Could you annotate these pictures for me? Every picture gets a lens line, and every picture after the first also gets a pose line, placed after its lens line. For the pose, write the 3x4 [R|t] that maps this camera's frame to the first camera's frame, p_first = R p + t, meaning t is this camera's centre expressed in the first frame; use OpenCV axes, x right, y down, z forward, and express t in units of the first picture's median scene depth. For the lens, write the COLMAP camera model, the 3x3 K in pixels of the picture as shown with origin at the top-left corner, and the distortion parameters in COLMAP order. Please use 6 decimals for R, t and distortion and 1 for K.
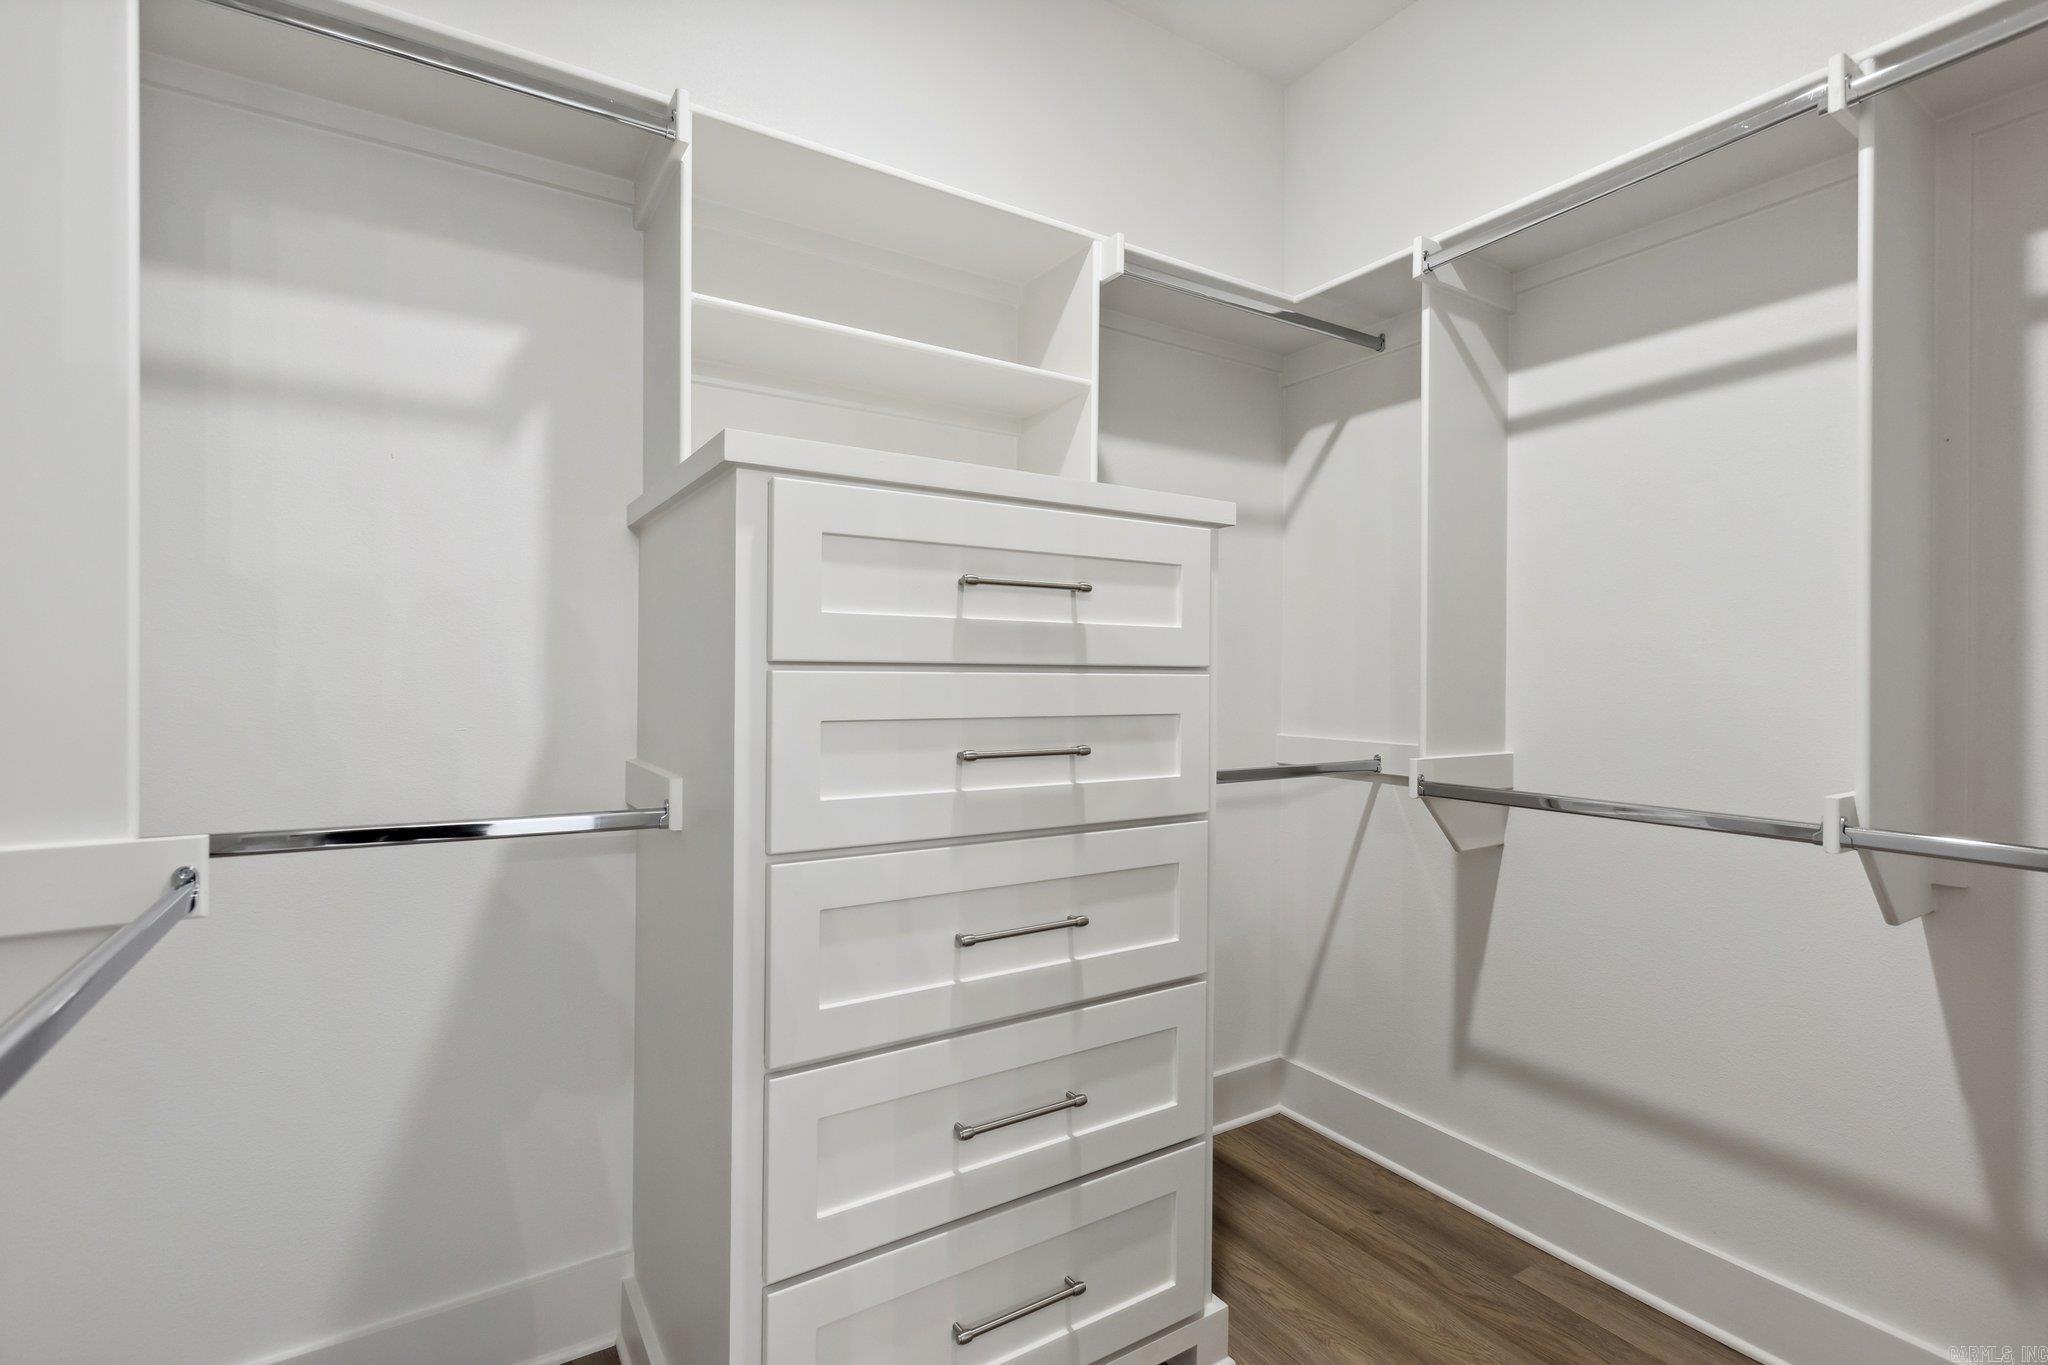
lens RADIAL K [[928.6, 0, 1012.5], [0, 928.6, 681.7], [0, 0, 1]] dist [0.002938, -0.000066]
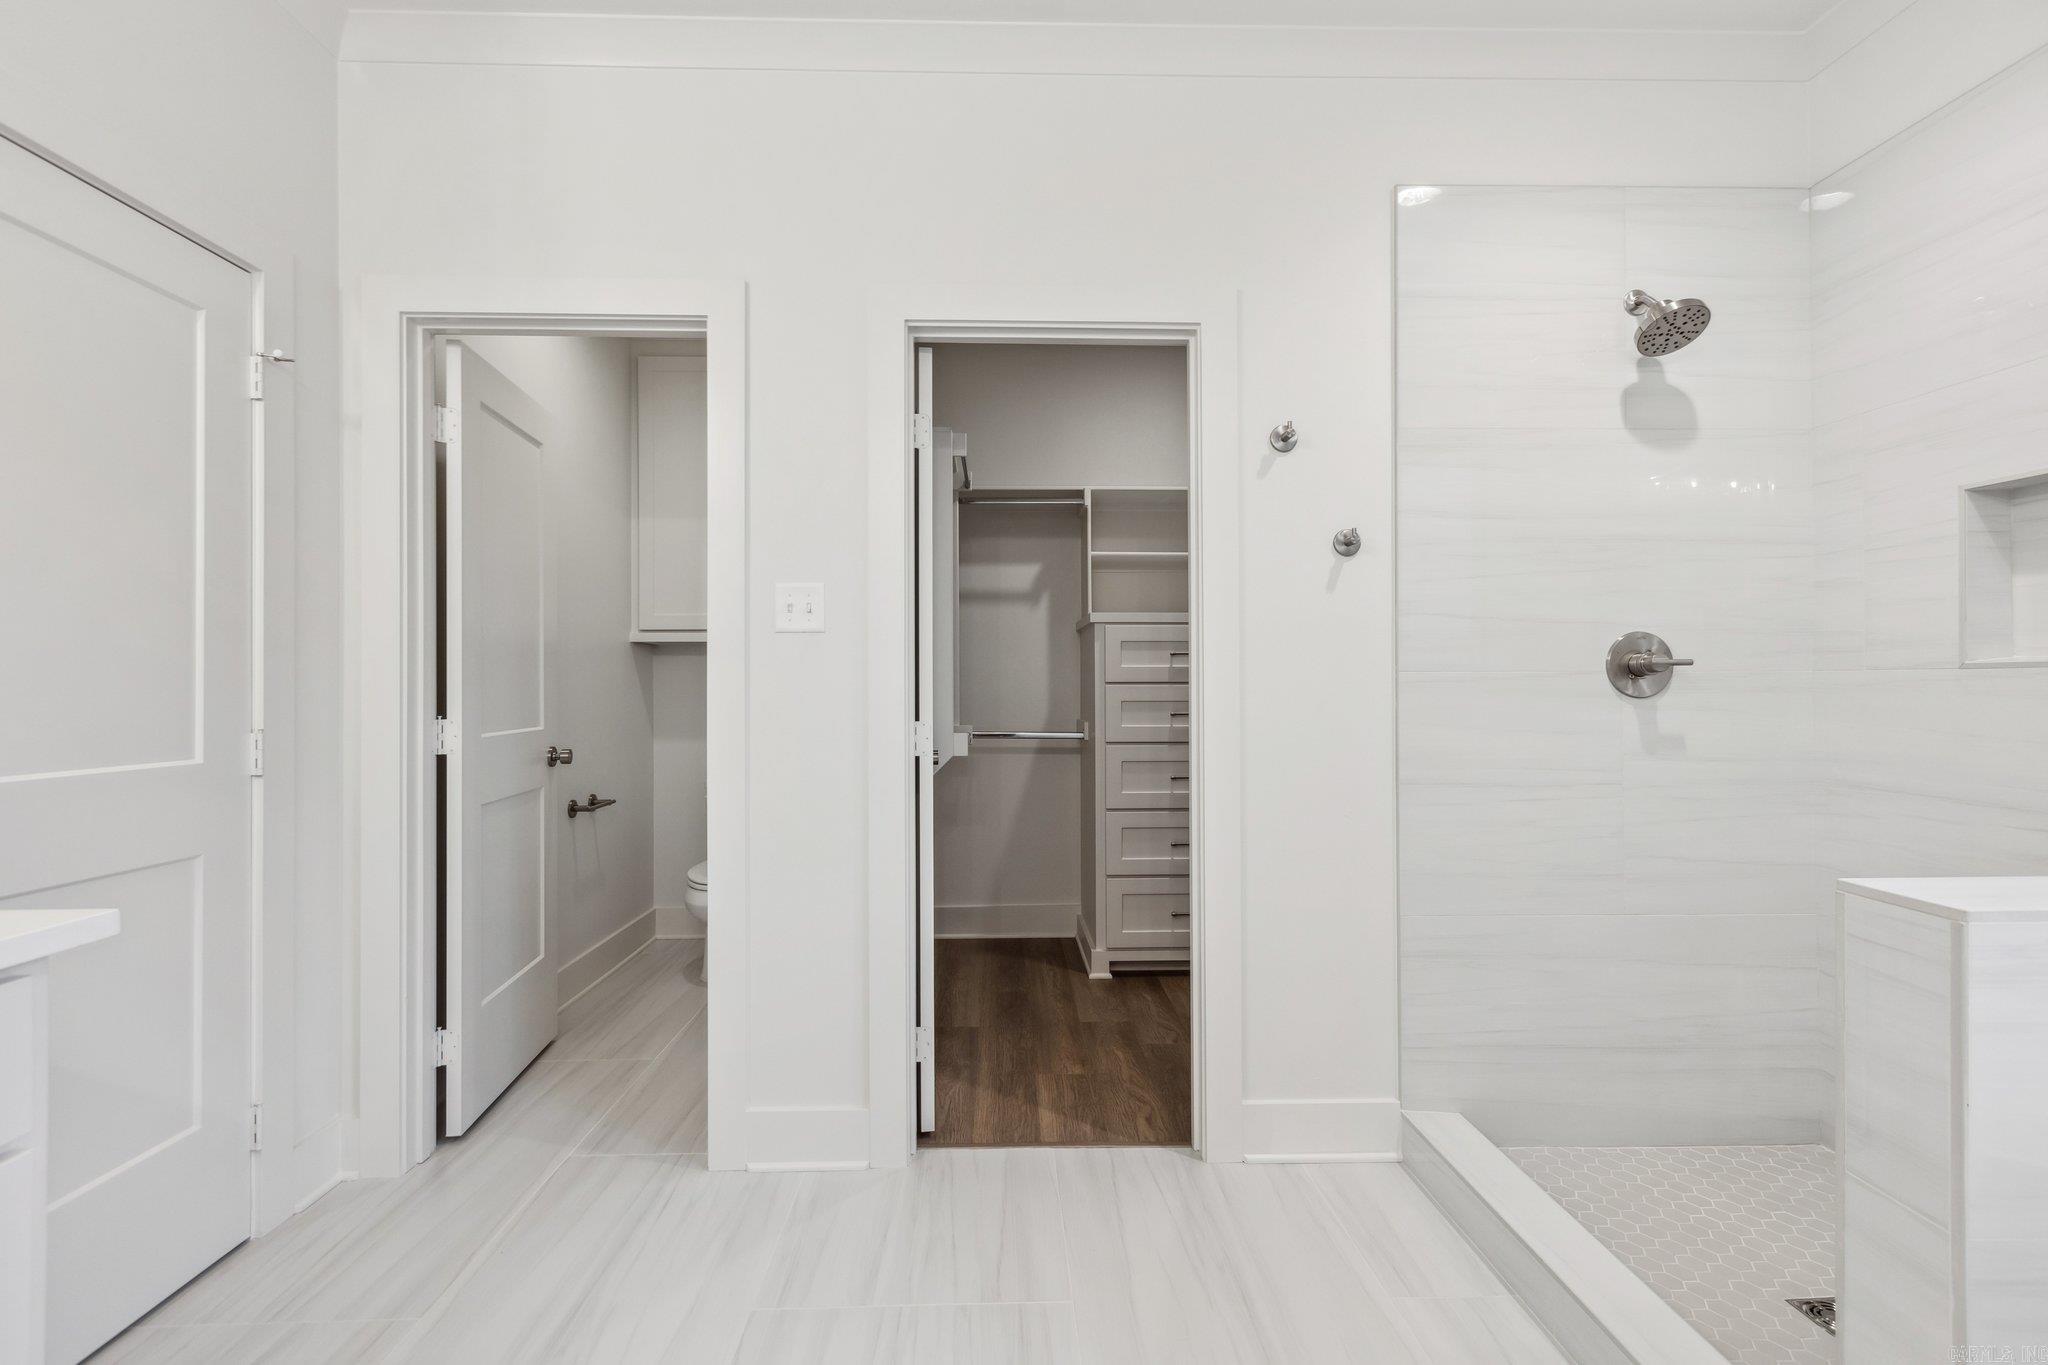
lens RADIAL K [[928.6, 0, 1024.1], [0, 928.6, 681.2], [0, 0, 1]] dist [0.002938, -0.000066]
pose [[0.859172, -0.008505, -0.511615, 1.027865], [0.009408, 0.999955, -0.000825, -0.024958], [0.511600, -0.004105, 0.859214, -1.714924]]
